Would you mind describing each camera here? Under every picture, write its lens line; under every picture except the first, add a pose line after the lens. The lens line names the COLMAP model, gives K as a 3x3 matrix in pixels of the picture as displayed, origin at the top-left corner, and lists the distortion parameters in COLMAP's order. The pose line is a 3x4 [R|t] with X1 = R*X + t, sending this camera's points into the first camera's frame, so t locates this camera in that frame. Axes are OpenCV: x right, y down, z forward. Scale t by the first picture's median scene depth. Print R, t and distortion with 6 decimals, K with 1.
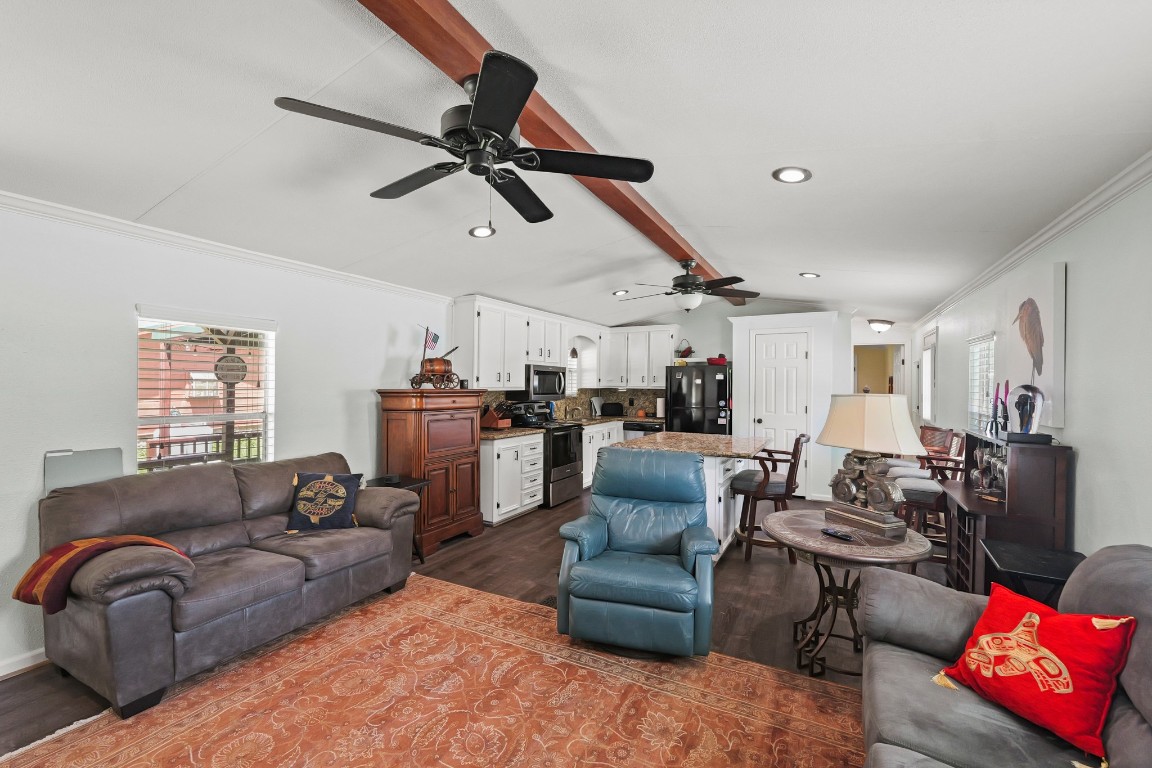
lens RADIAL K [[471.0, 0, 577.8], [0, 471.0, 383.6], [0, 0, 1]] dist [-0.006042, 0.000467]
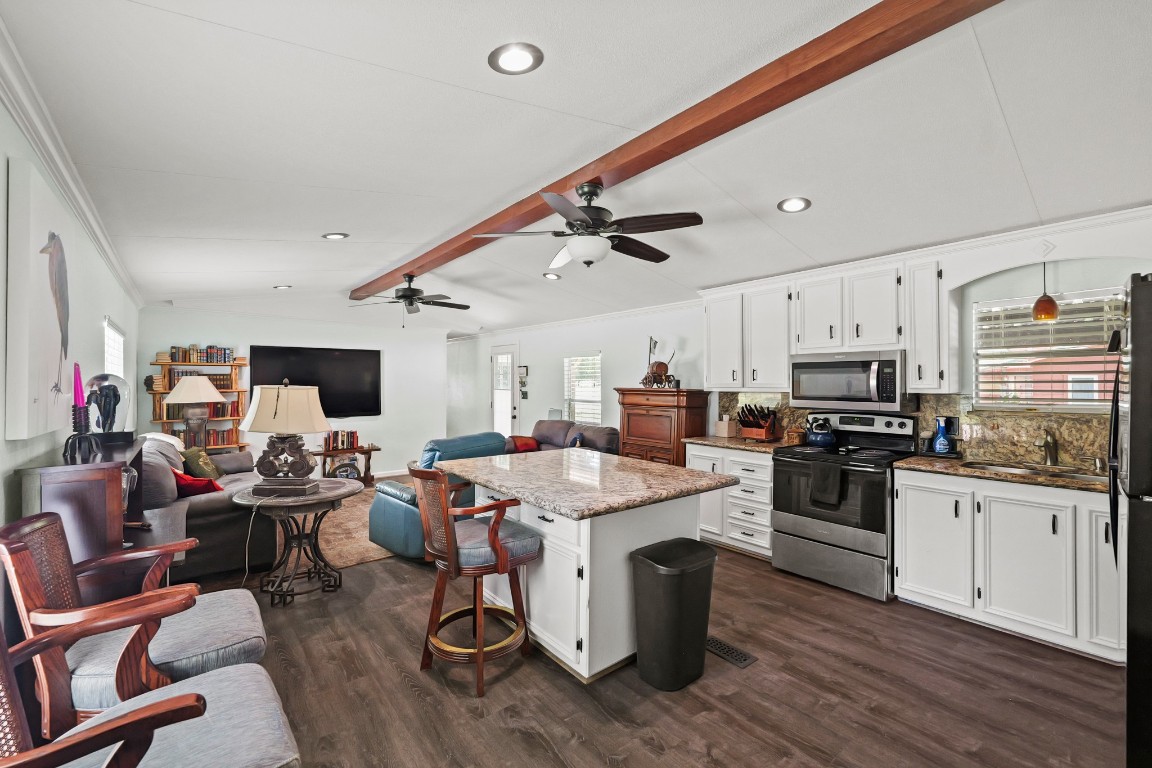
lens RADIAL K [[471.0, 0, 577.0], [0, 471.0, 383.3], [0, 0, 1]] dist [-0.006042, 0.000467]
pose [[-0.378233, -0.015599, -0.925579, 0.586822], [-0.006492, 0.999878, -0.014198, 0.011574], [0.925688, 0.000639, -0.378288, 0.869027]]
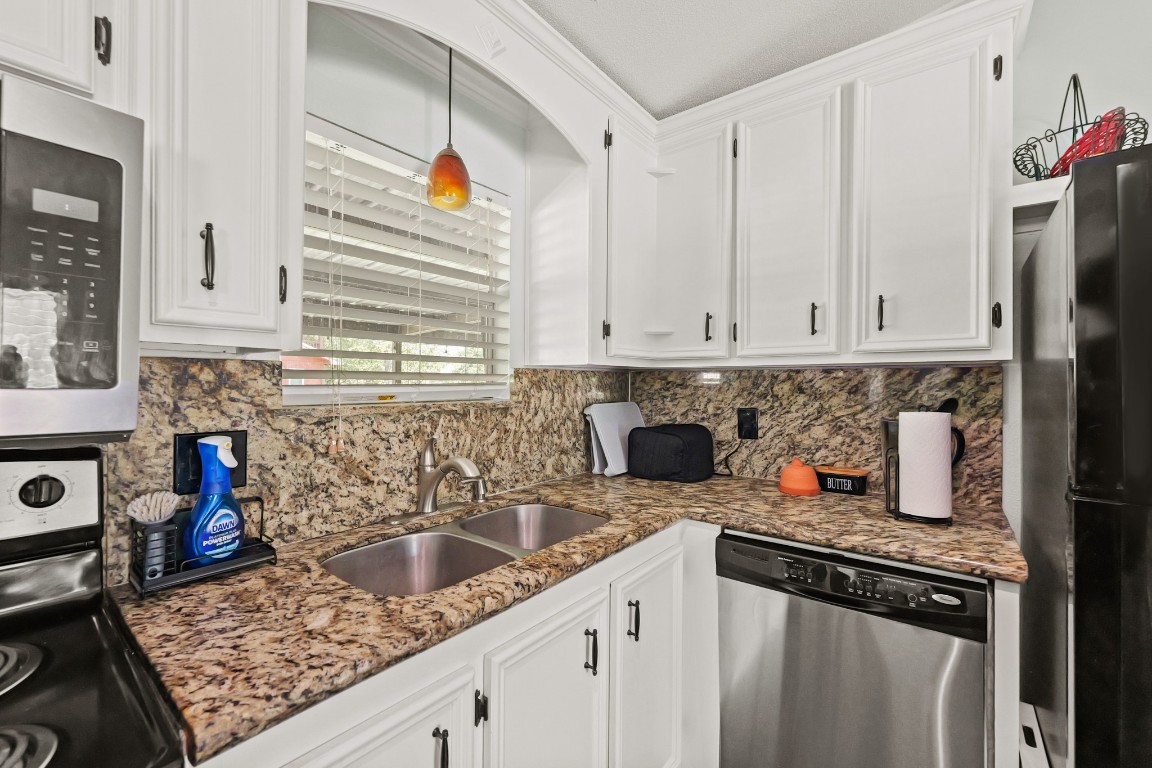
lens RADIAL K [[471.0, 0, 576.1], [0, 471.0, 382.9], [0, 0, 1]] dist [-0.006042, 0.000467]
pose [[0.983640, -0.004036, -0.180098, 0.085949], [0.003223, 0.999983, -0.004804, 0.023267], [0.180114, 0.004145, 0.983637, 0.919257]]
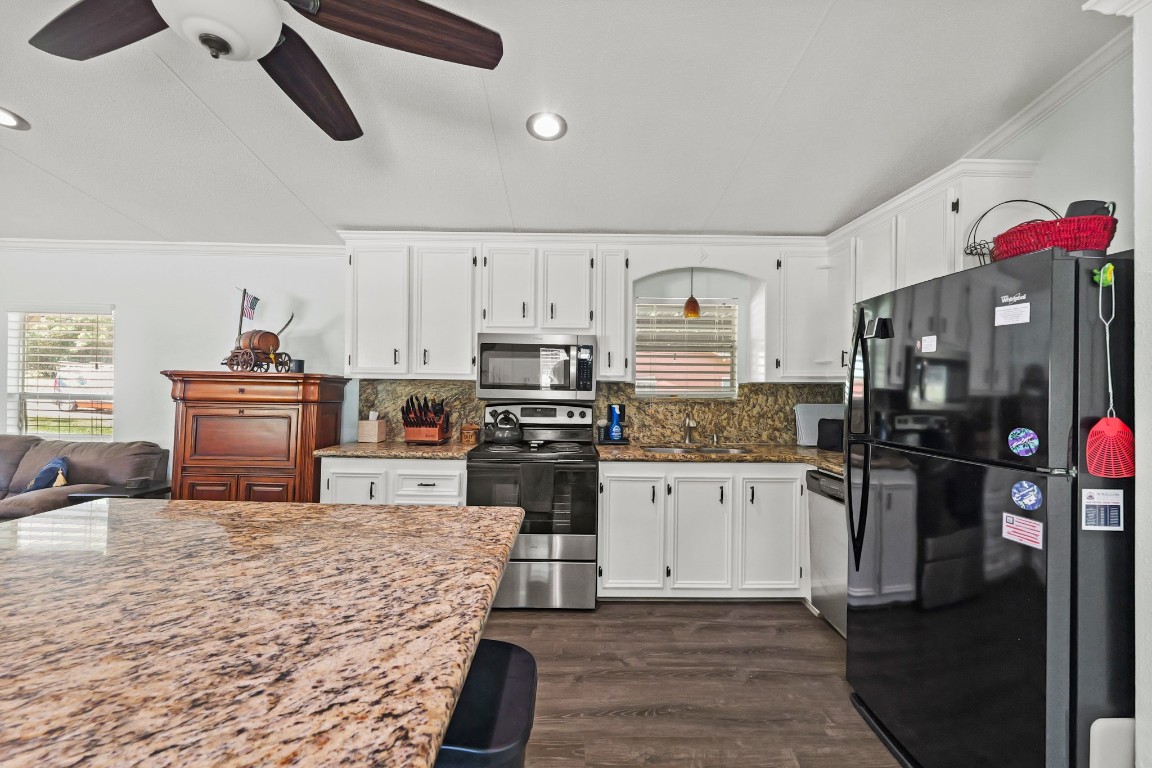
lens RADIAL K [[471.0, 0, 576.9], [0, 471.0, 379.8], [0, 0, 1]] dist [-0.006042, 0.000467]
pose [[0.490108, -0.013062, -0.871564, 0.393452], [-0.008959, 0.999759, -0.020021, 0.021804], [0.871616, 0.017621, 0.489873, 0.744154]]
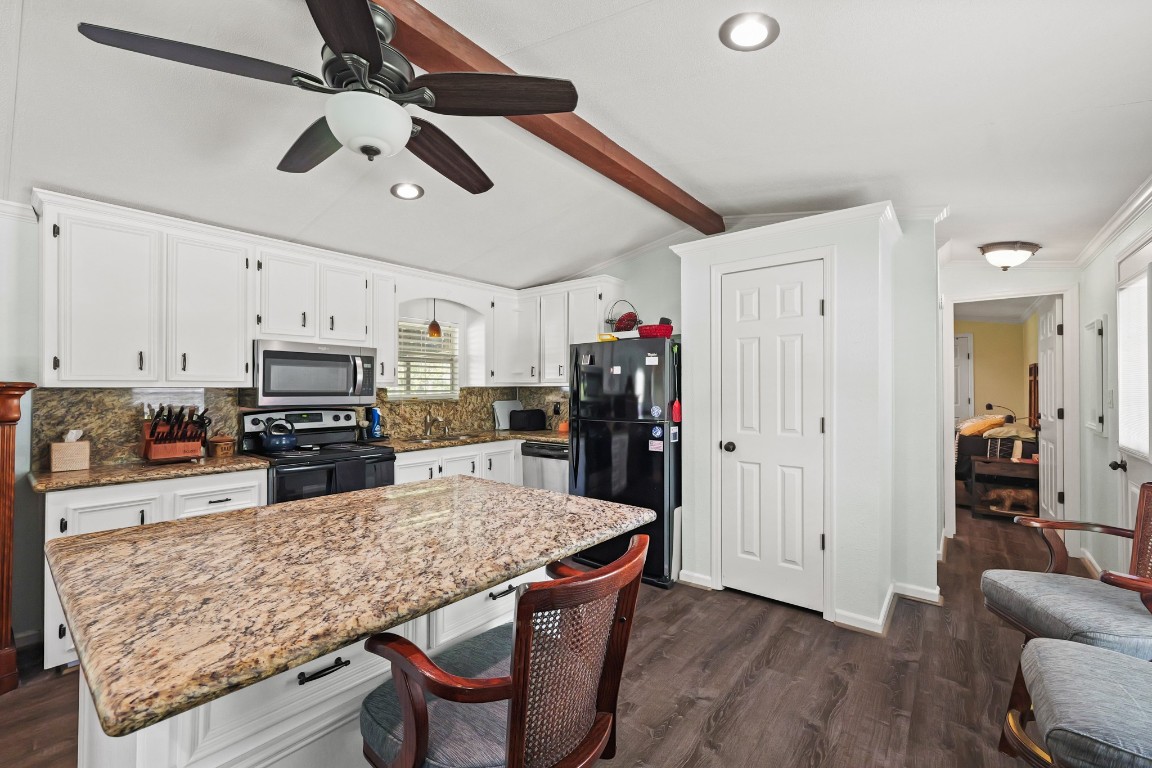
lens RADIAL K [[471.0, 0, 576.8], [0, 471.0, 387.2], [0, 0, 1]] dist [-0.006042, 0.000467]
pose [[0.983051, -0.009373, -0.183092, 0.320321], [0.008867, 0.999954, -0.003578, 0.017103], [0.183118, 0.001894, 0.983089, 0.482215]]
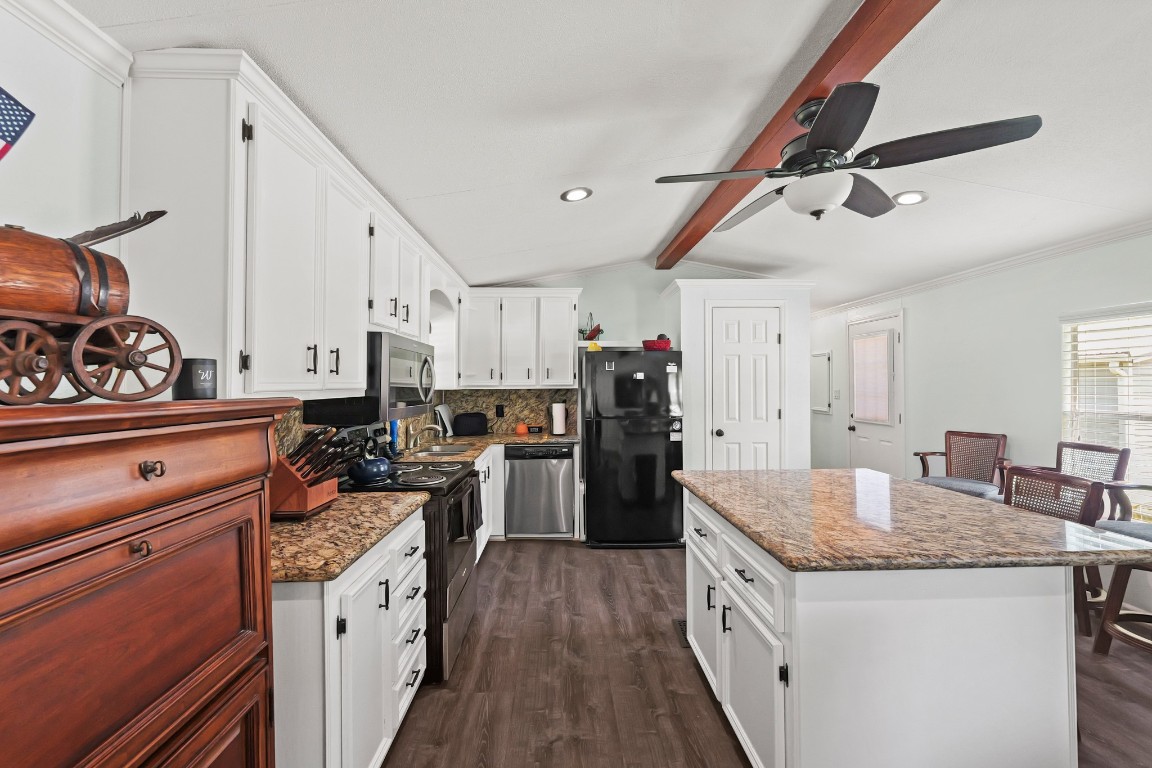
lens RADIAL K [[471.0, 0, 573.7], [0, 471.0, 381.4], [0, 0, 1]] dist [-0.006042, 0.000467]
pose [[0.865881, -0.008598, 0.500176, -0.142455], [0.011198, 0.999935, -0.002196, 0.003546], [-0.500124, 0.007502, 0.865921, 0.513417]]
